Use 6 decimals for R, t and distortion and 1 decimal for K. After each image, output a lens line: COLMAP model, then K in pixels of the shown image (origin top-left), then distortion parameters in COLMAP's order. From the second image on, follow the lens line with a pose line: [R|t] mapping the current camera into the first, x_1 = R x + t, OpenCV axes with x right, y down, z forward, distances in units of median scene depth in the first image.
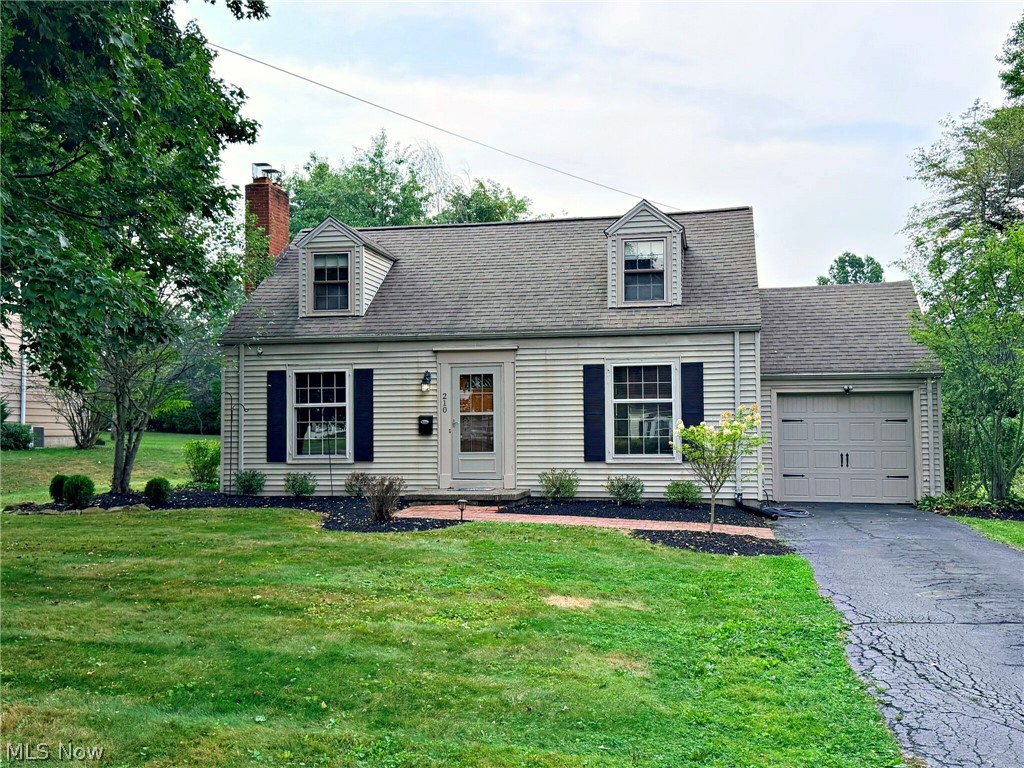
lens RADIAL K [[1015.9, 0, 502.9], [0, 1015.9, 387.3], [0, 0, 1]] dist [0.047541, 0.000000]
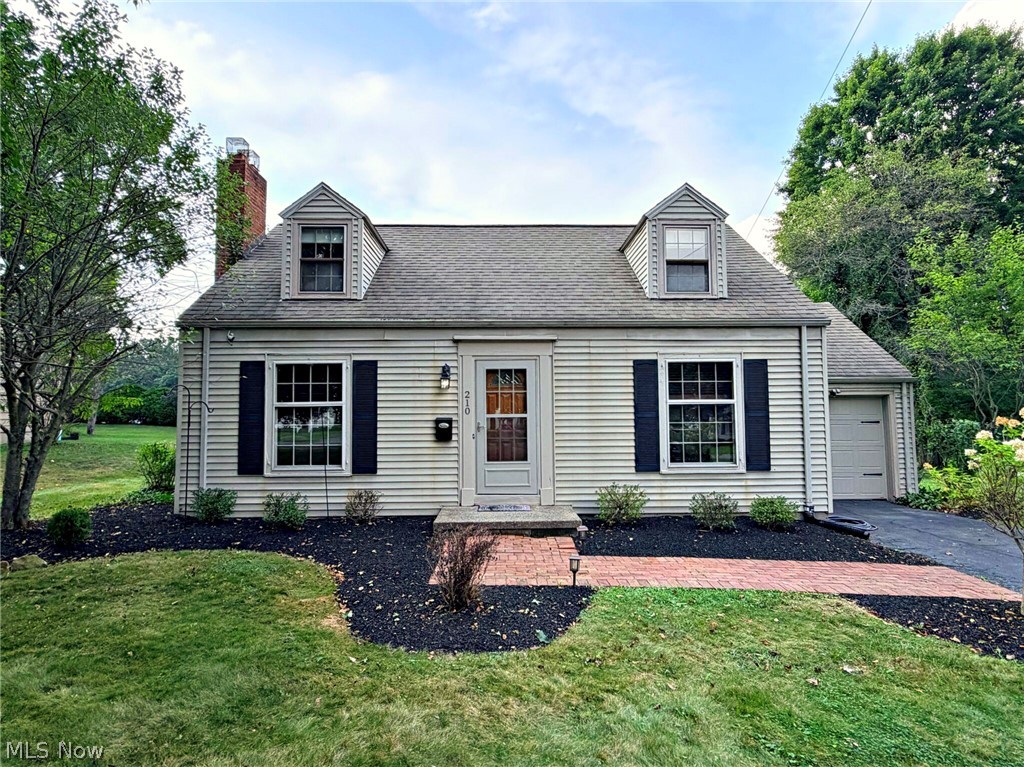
lens RADIAL K [[572.4, 0, 508.7], [0, 572.4, 386.0], [0, 0, 1]] dist [-0.025461, 0.010565]
pose [[0.974401, 0.014225, 0.224368, -0.125272], [-0.010321, 0.999774, -0.018564, 0.009643], [-0.224581, 0.015773, 0.974328, 0.513841]]
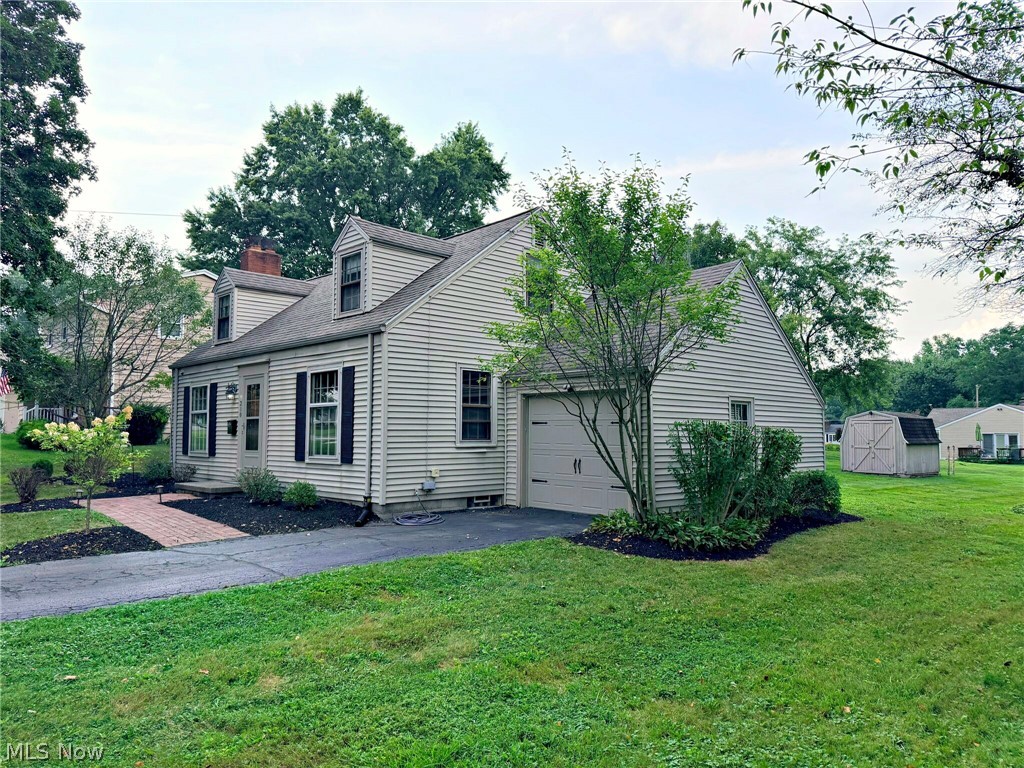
lens RADIAL K [[723.6, 0, 510.1], [0, 723.6, 383.9], [0, 0, 1]] dist [0.054665, -0.024327]
pose [[0.824985, -0.031084, -0.564300, 0.671010], [0.021490, 0.999490, -0.023639, 0.012485], [0.564747, 0.007375, 0.825231, 0.448017]]
